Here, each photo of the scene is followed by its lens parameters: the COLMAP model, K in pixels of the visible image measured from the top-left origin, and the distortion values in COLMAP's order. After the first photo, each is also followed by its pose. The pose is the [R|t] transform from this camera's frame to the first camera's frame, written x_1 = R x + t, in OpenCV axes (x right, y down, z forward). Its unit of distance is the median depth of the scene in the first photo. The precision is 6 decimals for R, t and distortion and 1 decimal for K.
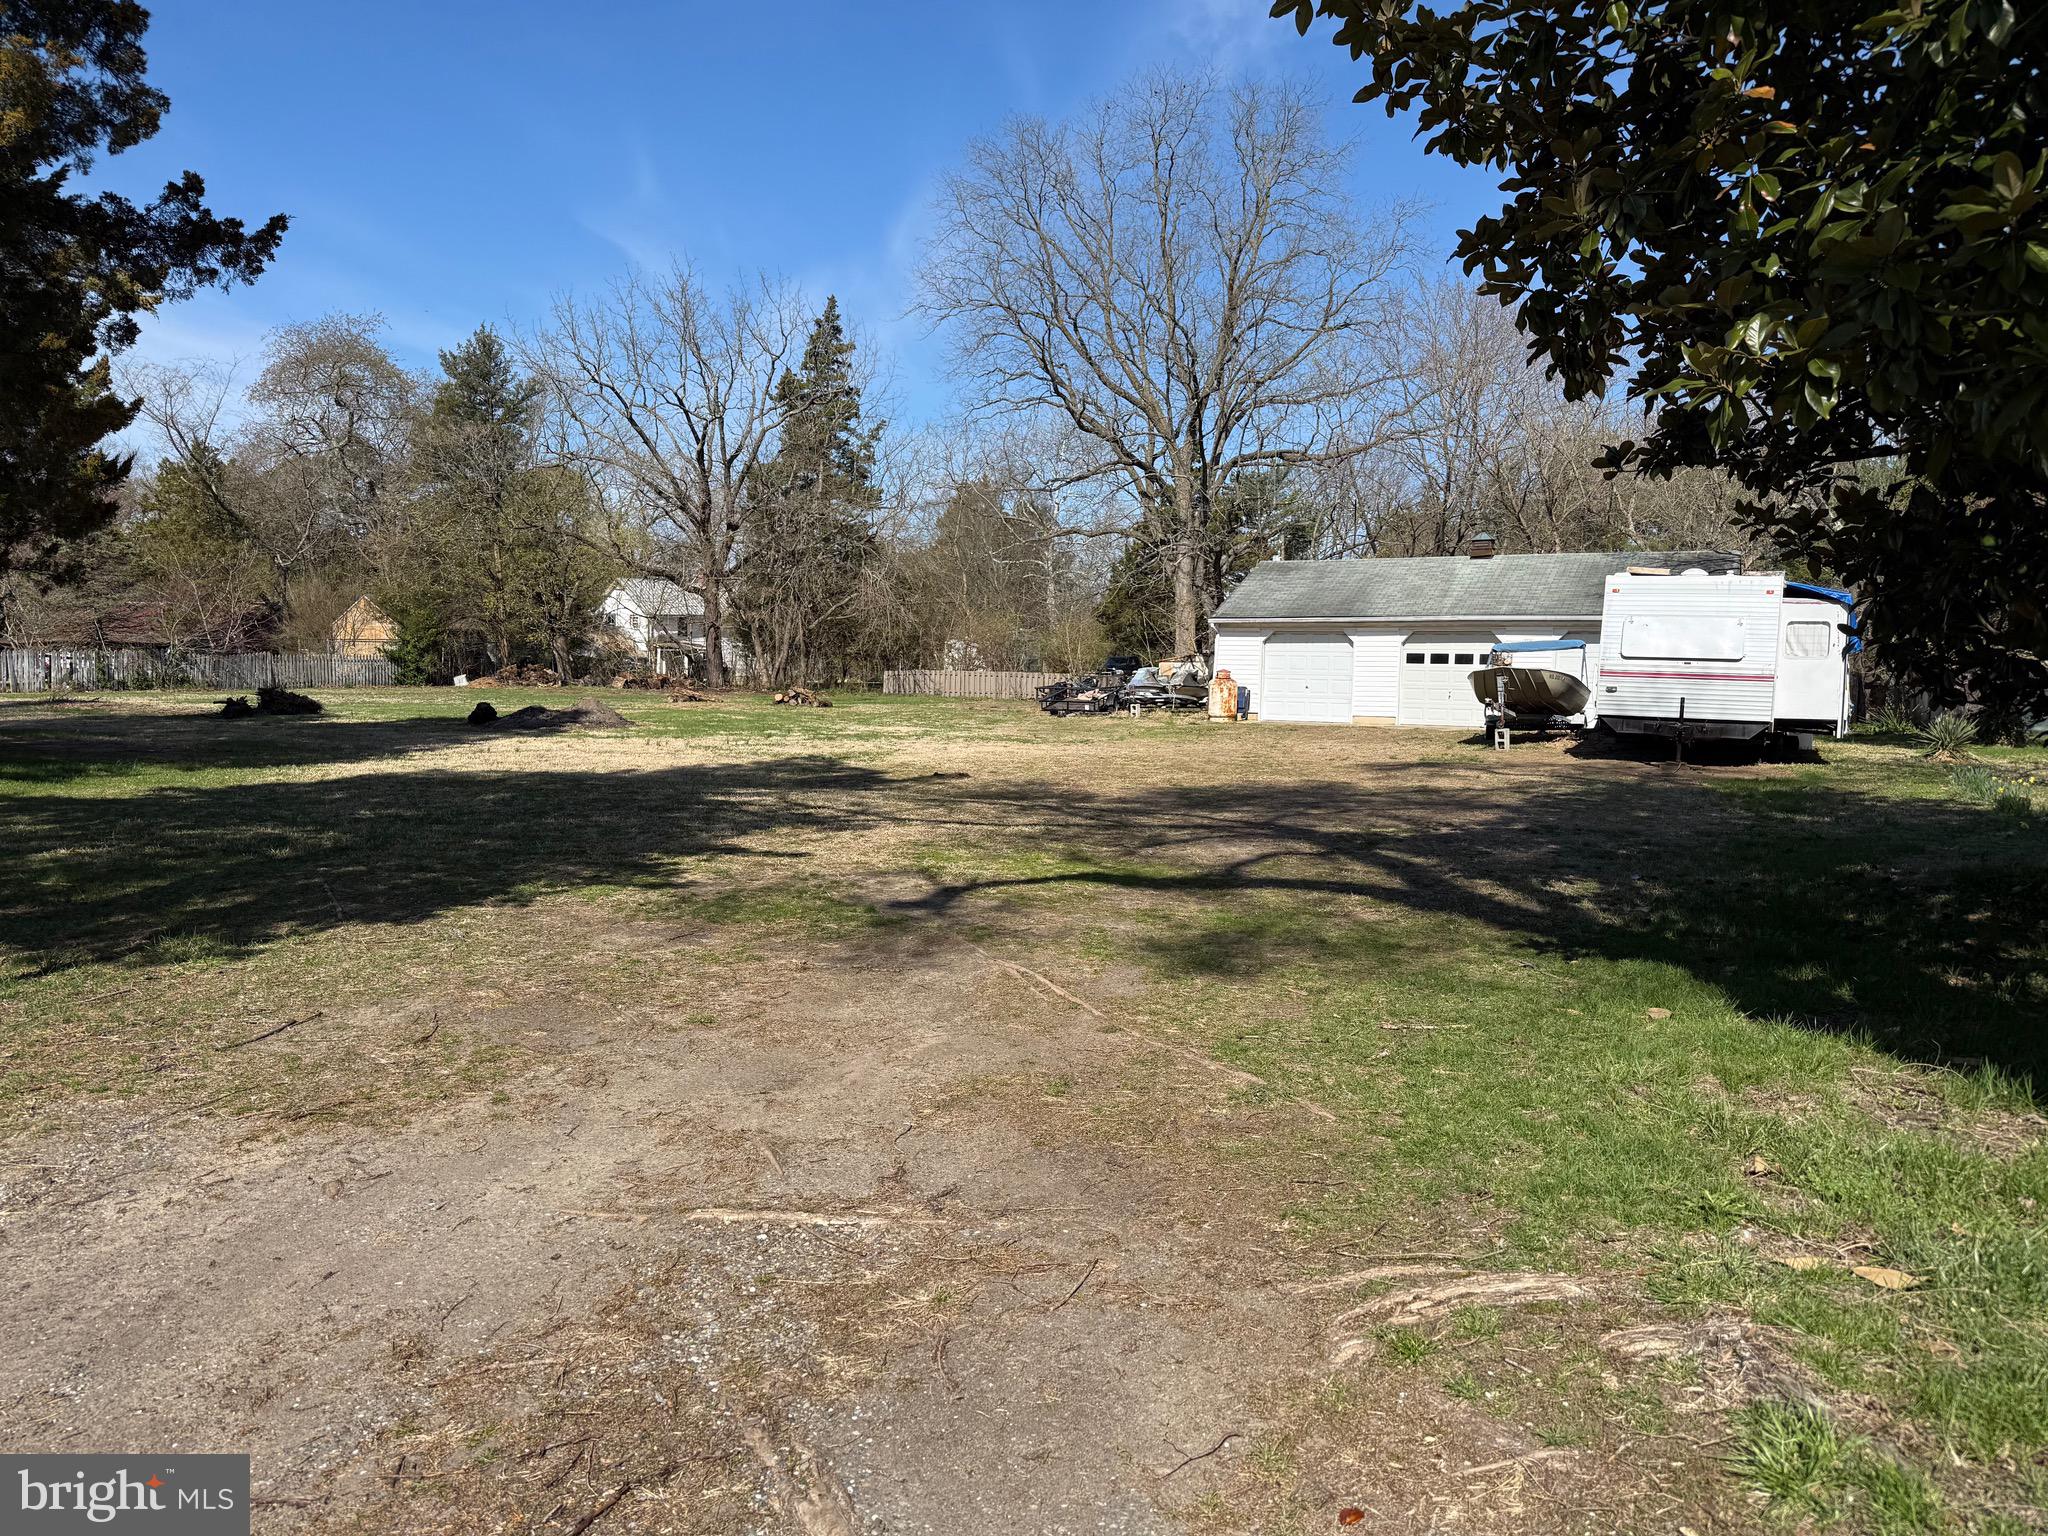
lens RADIAL K [[1453.8, 0, 1024.0], [0, 1453.8, 768.0], [0, 0, 1]] dist [0.088740, -0.094161]
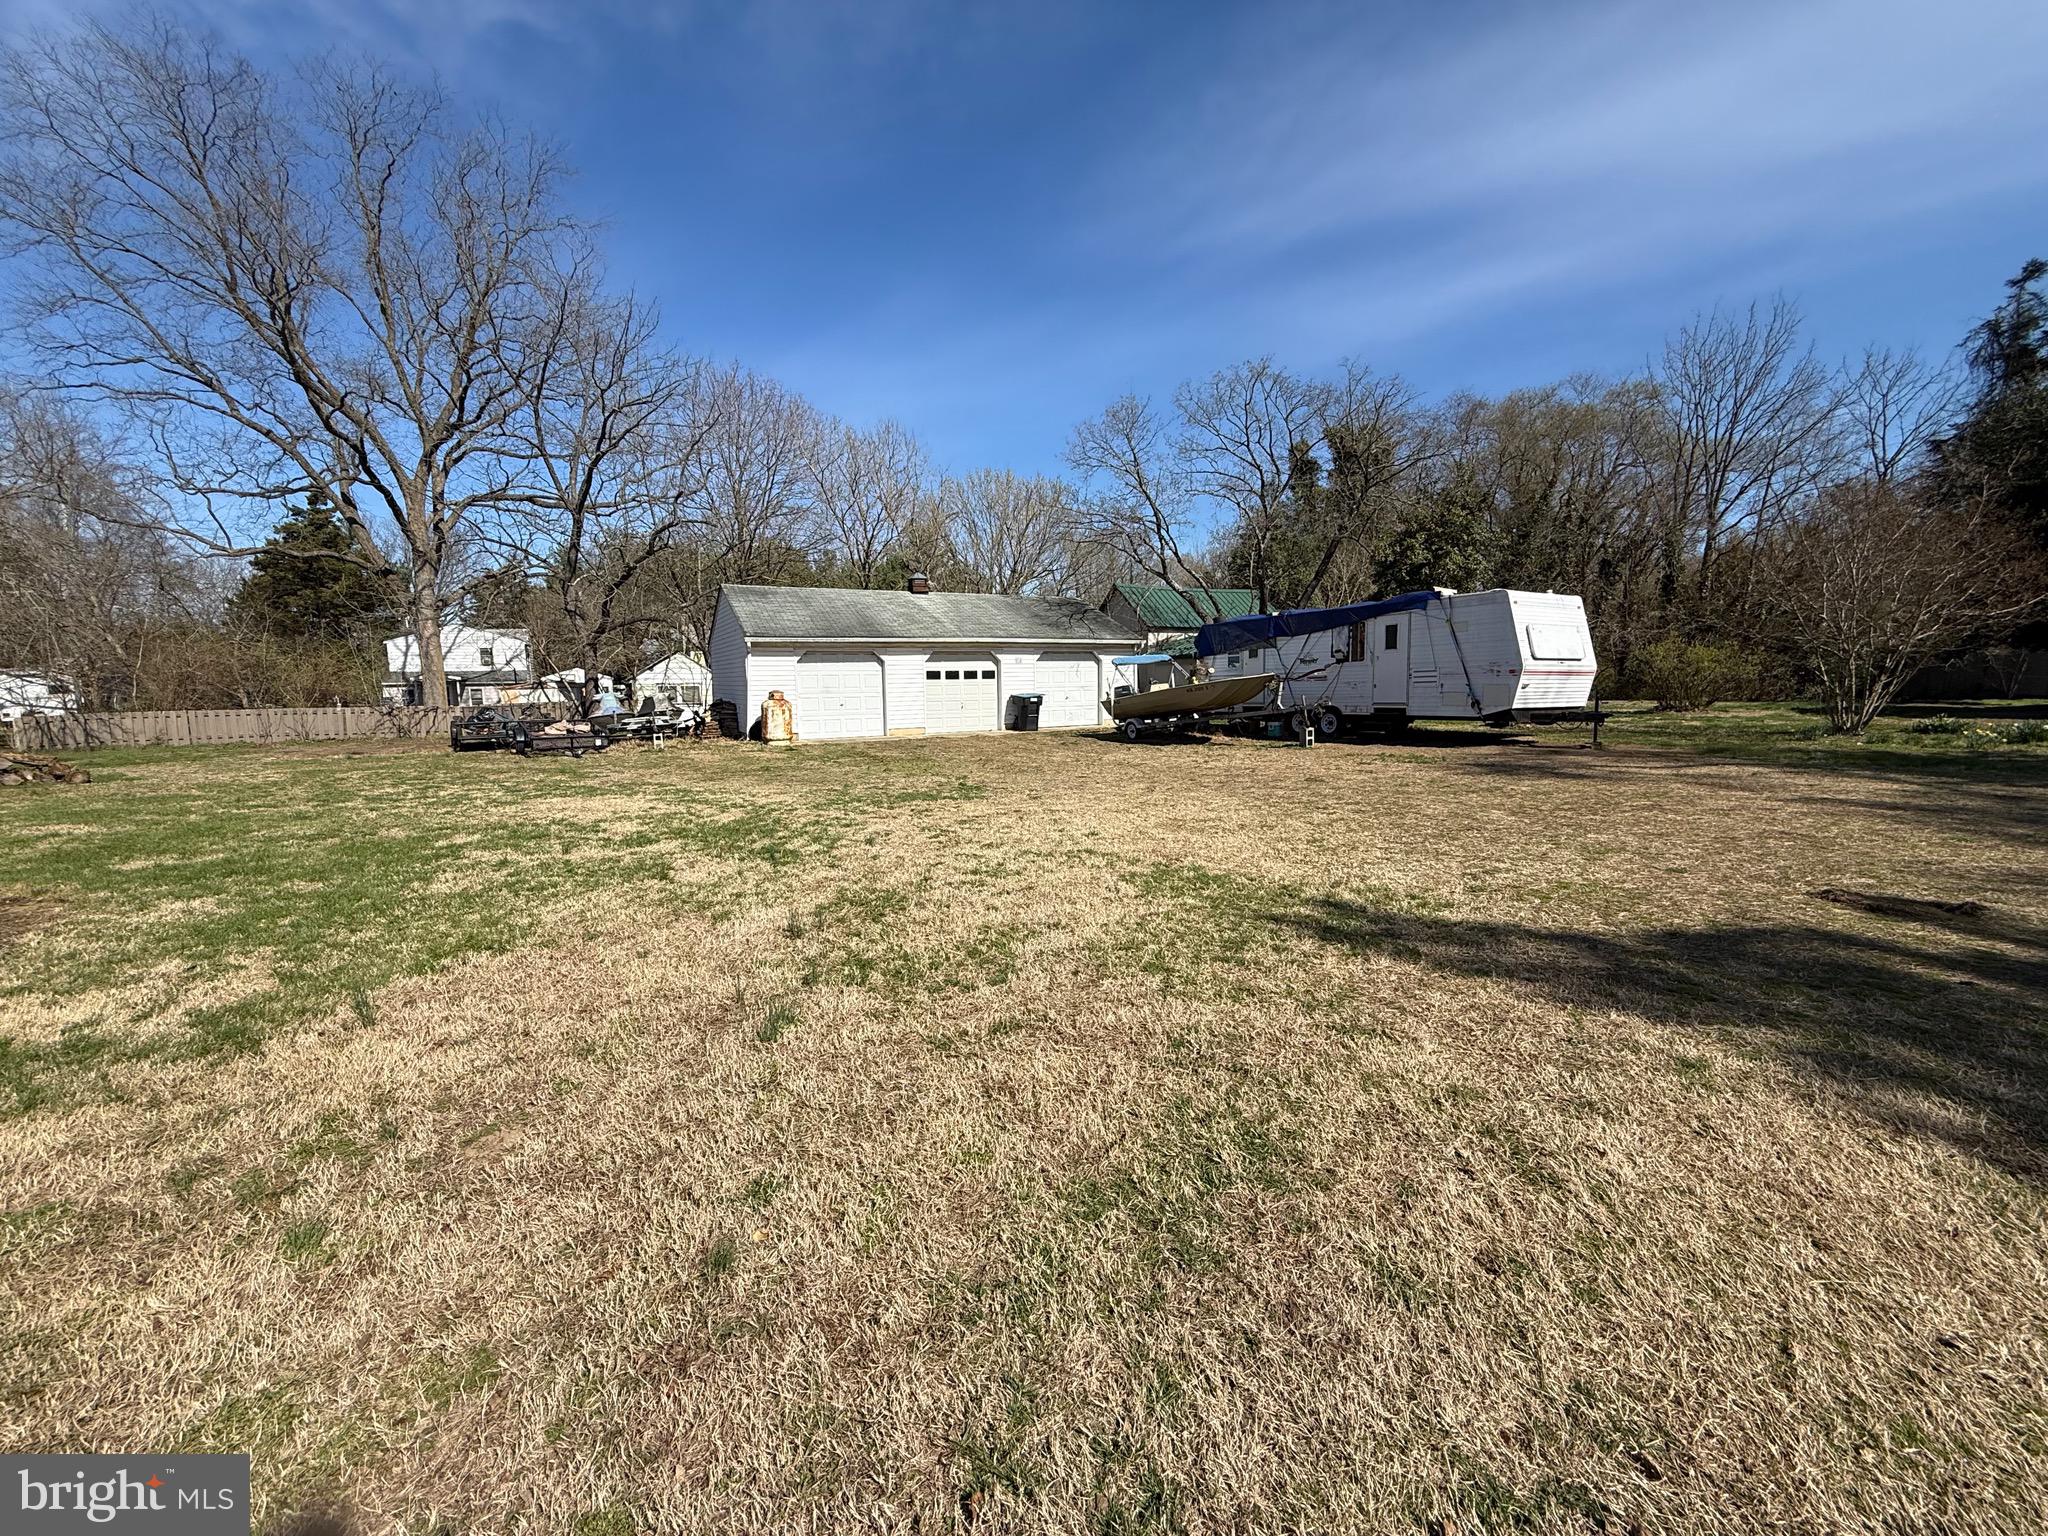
lens RADIAL K [[824.2, 0, 1019.8], [0, 824.2, 762.2], [0, 0, 1]] dist [0.021700, -0.000017]
pose [[0.565746, -0.106917, 0.817618, -0.582095], [0.089210, 0.993674, 0.068212, -0.113037], [-0.819739, 0.034349, 0.571706, 1.443625]]
